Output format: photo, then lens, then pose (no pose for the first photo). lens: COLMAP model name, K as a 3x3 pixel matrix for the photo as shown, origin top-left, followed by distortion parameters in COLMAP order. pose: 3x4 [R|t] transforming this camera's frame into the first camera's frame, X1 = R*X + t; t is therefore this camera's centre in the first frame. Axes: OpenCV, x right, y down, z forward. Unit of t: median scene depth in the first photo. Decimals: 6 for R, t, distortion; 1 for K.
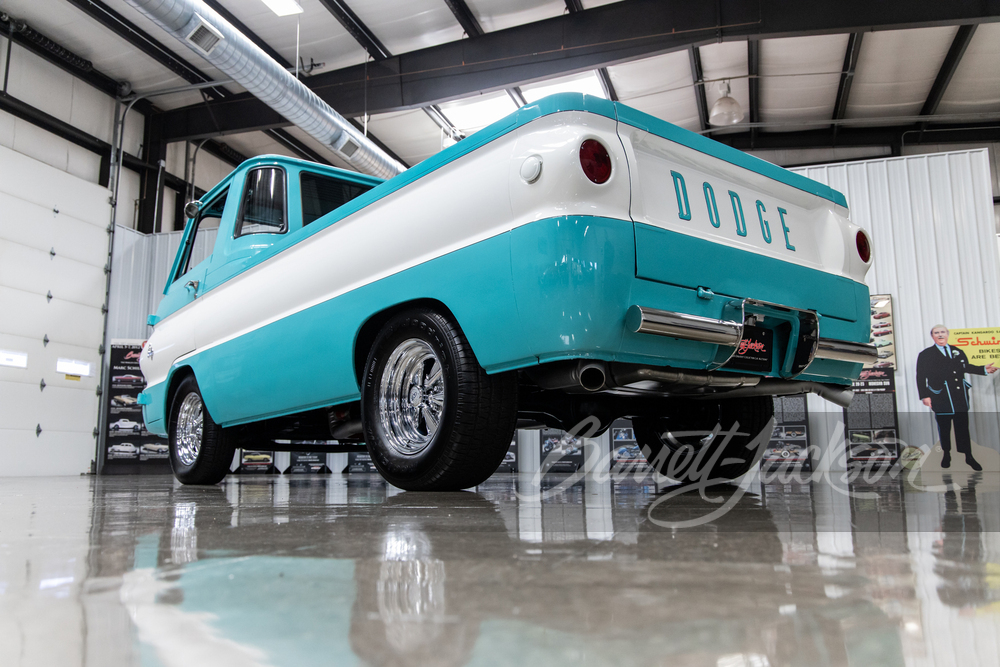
lens RADIAL K [[835.9, 0, 505.0], [0, 835.9, 334.0], [0, 0, 1]] dist [0.010944, 0.001726]
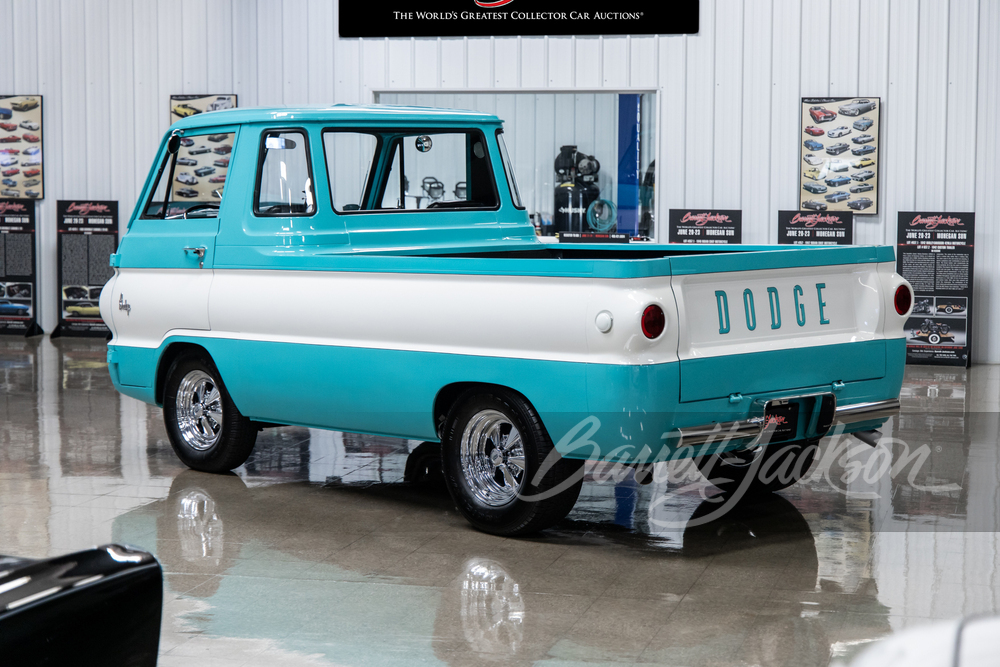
lens RADIAL K [[2076.7, 0, 499.3], [0, 2076.7, 336.7], [0, 0, 1]] dist [0.053635, 0.000000]
pose [[0.999243, 0.009330, 0.037757, -0.205538], [-0.018462, 0.968239, 0.249342, -0.789314], [-0.034231, -0.249850, 0.967679, -1.731976]]
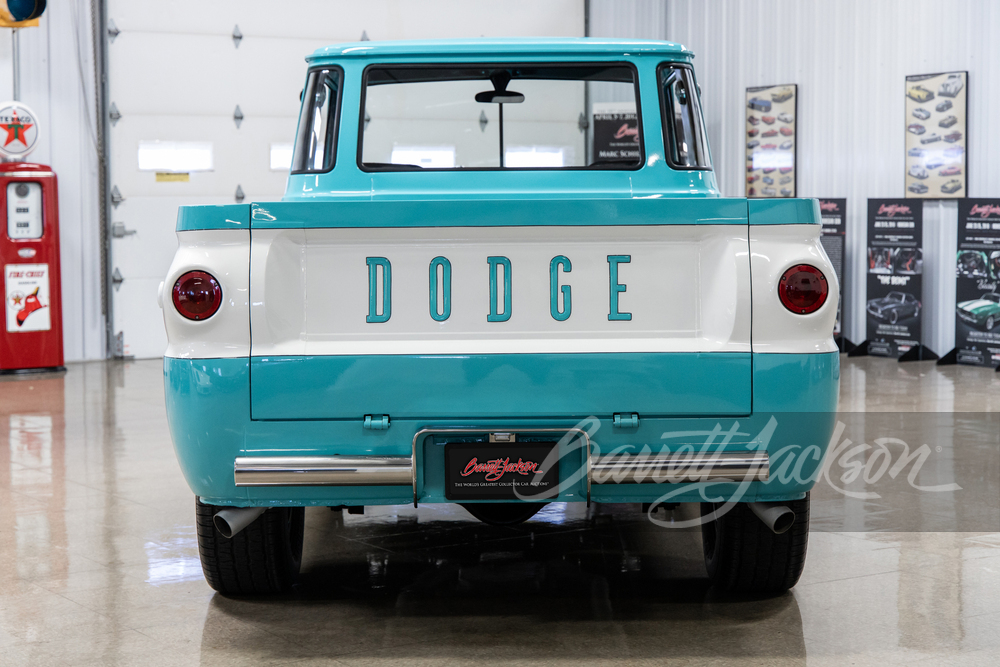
lens RADIAL K [[1975.5, 0, 501.2], [0, 1975.5, 327.9], [0, 0, 1]] dist [0.020766, 0.000000]
pose [[0.765886, 0.048859, -0.641118, 1.351670], [0.101069, 0.975565, 0.195085, -0.434655], [0.634984, -0.214210, 0.742233, -0.295238]]
